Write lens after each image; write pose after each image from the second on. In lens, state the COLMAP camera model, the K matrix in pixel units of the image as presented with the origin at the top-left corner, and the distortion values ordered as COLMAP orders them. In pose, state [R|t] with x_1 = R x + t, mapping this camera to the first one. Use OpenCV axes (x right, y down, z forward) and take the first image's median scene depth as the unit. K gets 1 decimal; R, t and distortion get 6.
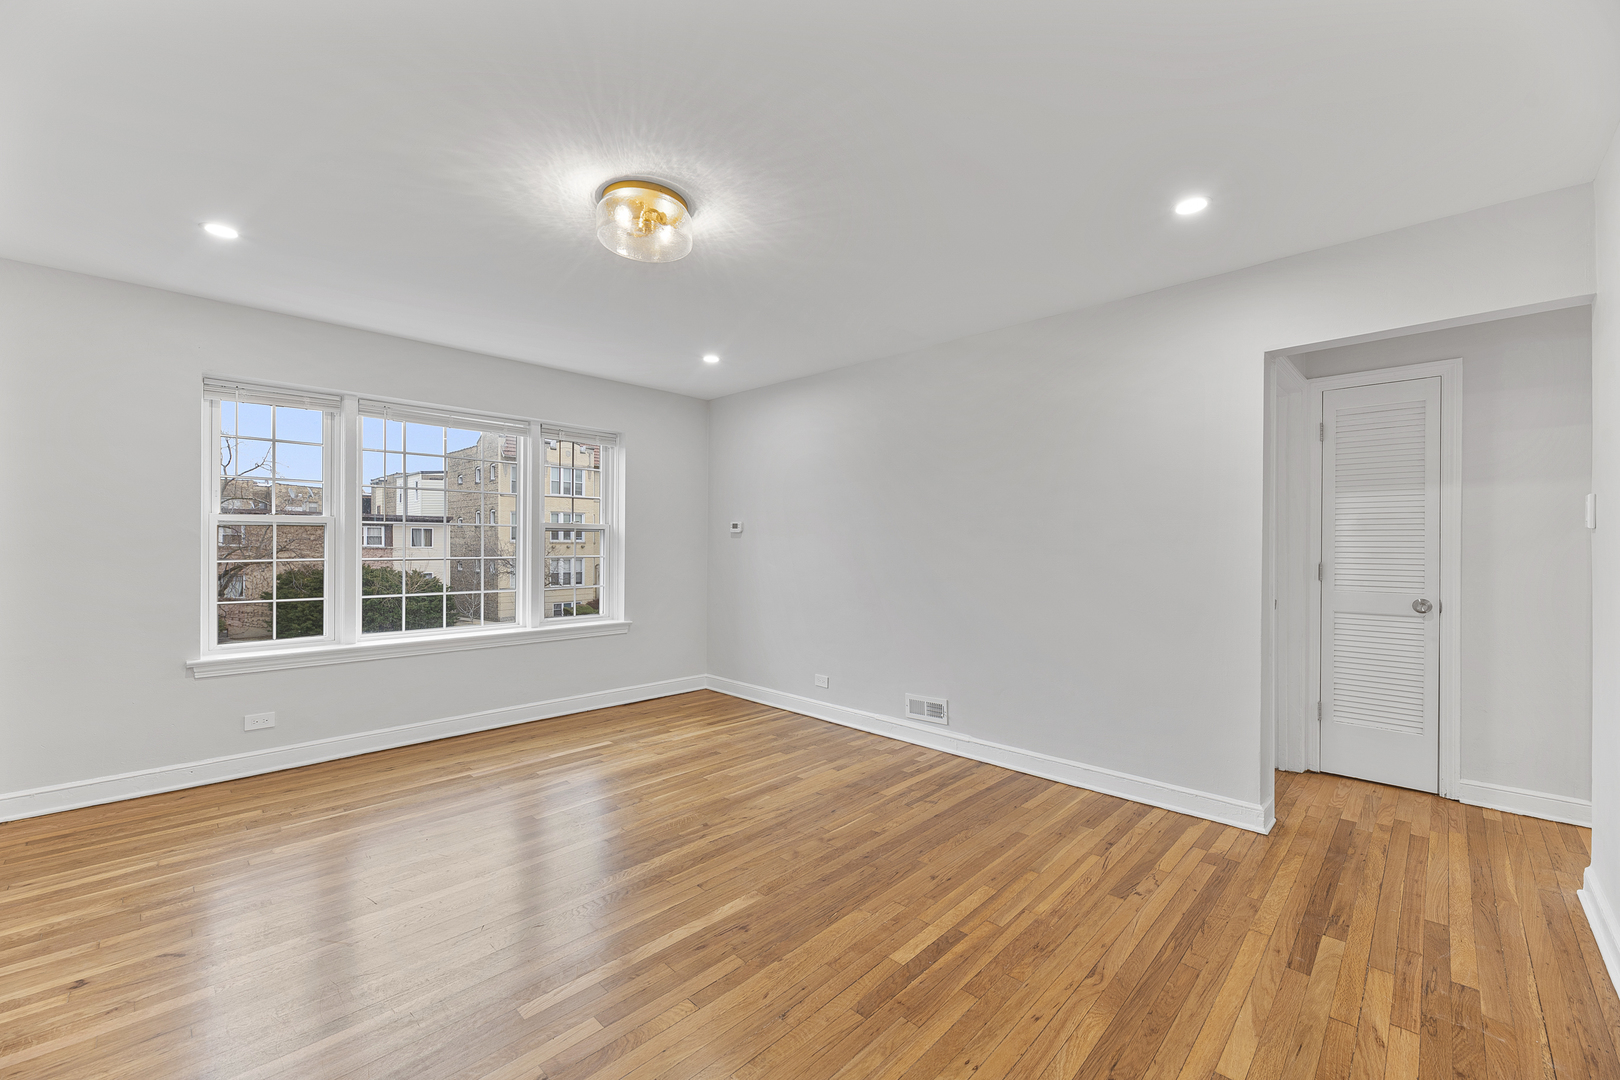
lens RADIAL K [[648.7, 0, 811.9], [0, 648.7, 542.5], [0, 0, 1]] dist [0.003690, -0.001364]
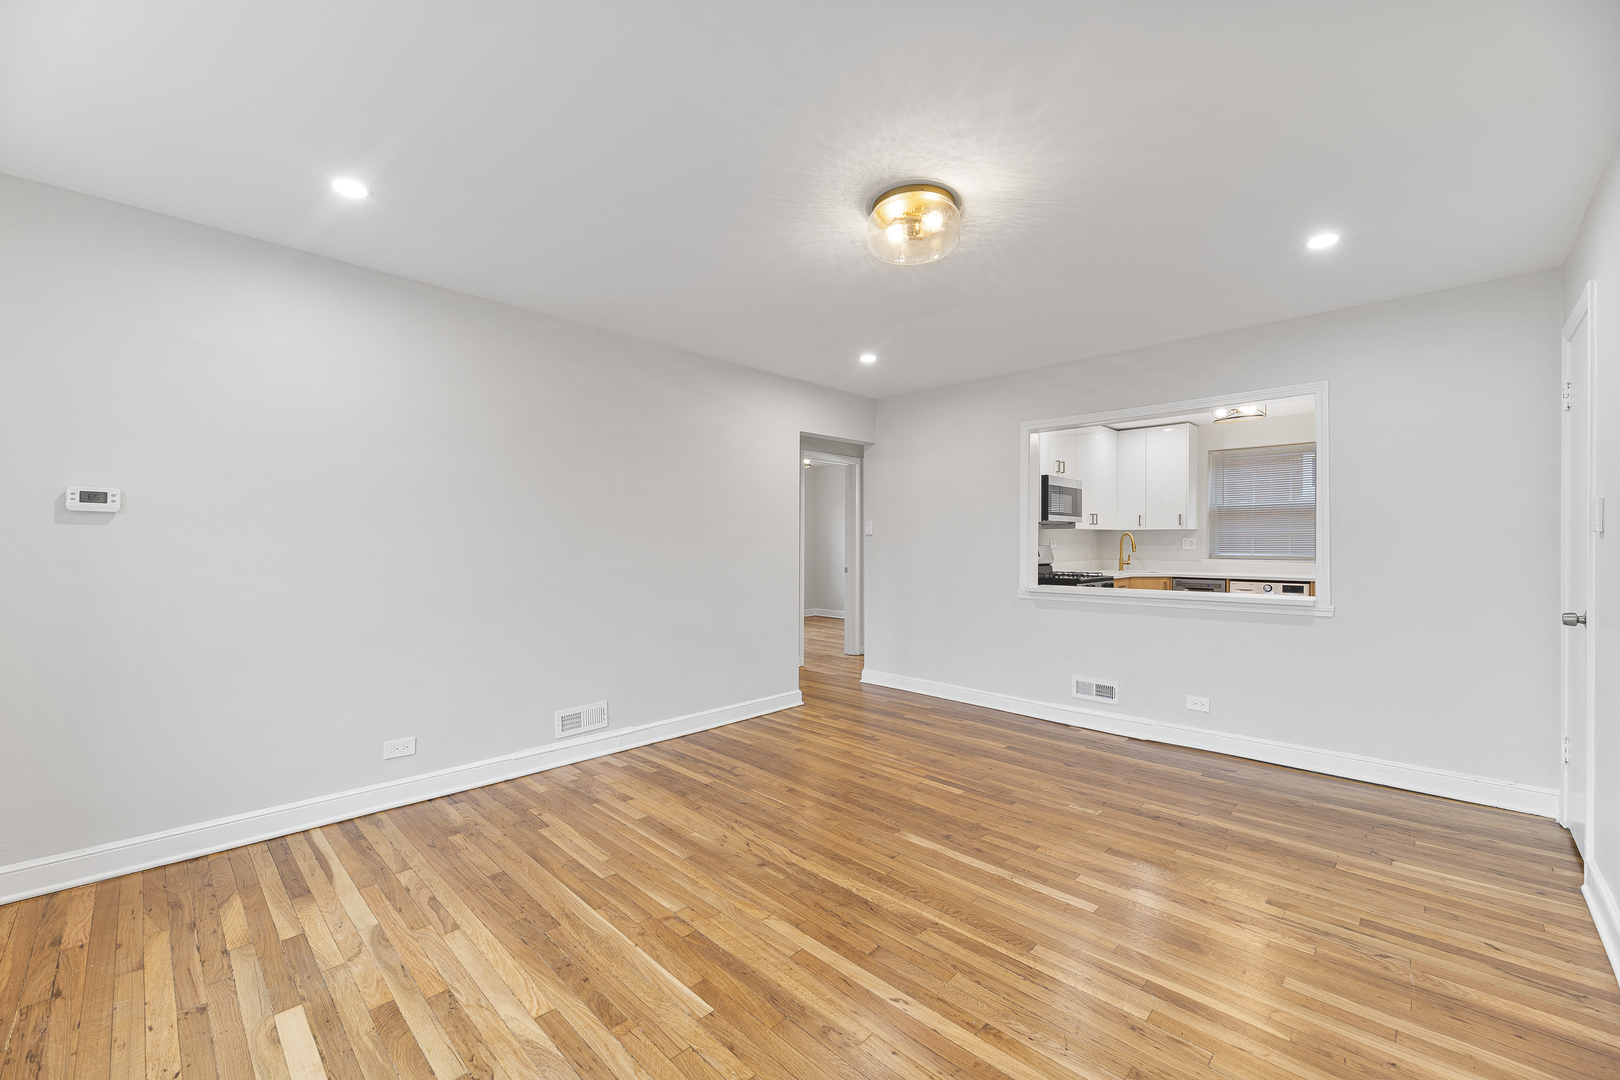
lens RADIAL K [[648.7, 0, 816.6], [0, 648.7, 541.0], [0, 0, 1]] dist [0.003690, -0.001364]
pose [[0.000769, -0.002740, 0.999996, -0.976201], [-0.005930, 0.999979, 0.002745, -0.001637], [-0.999982, -0.005932, 0.000753, 0.877791]]
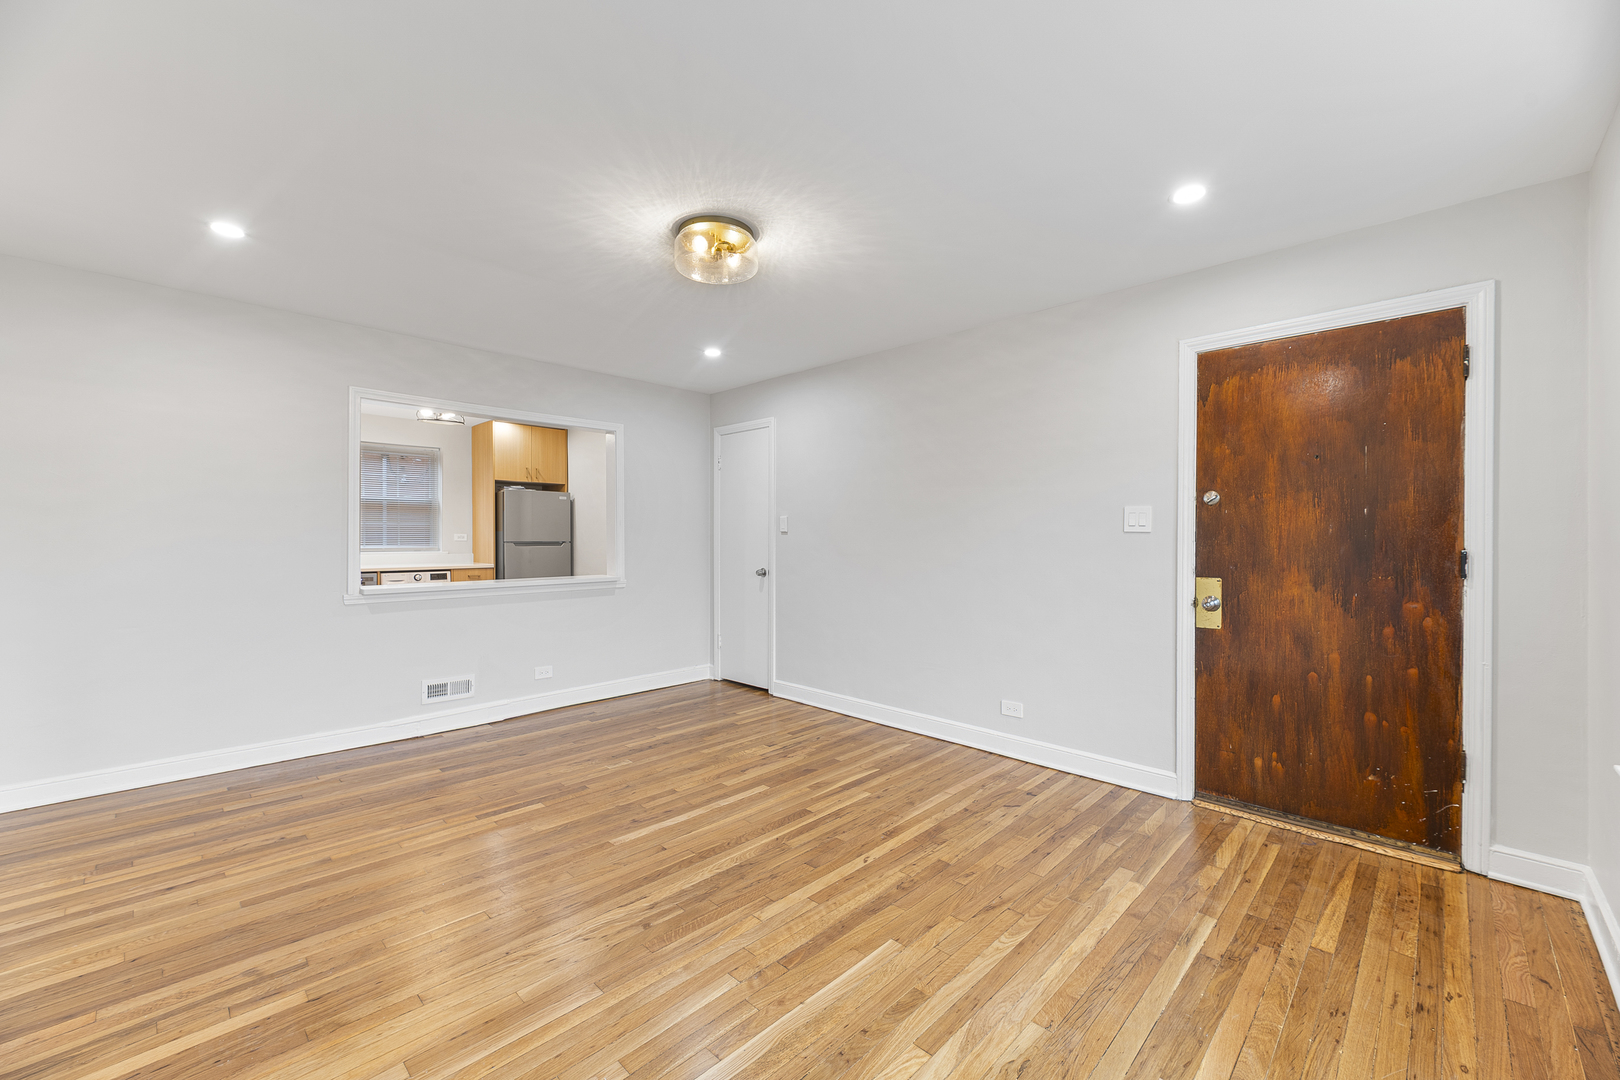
lens RADIAL K [[648.7, 0, 815.0], [0, 648.7, 541.3], [0, 0, 1]] dist [0.003690, -0.001364]
pose [[-0.999971, -0.007553, 0.001147, -0.329202], [-0.007551, 0.999970, 0.001717, 0.006428], [-0.001160, 0.001708, -0.999998, 1.624196]]
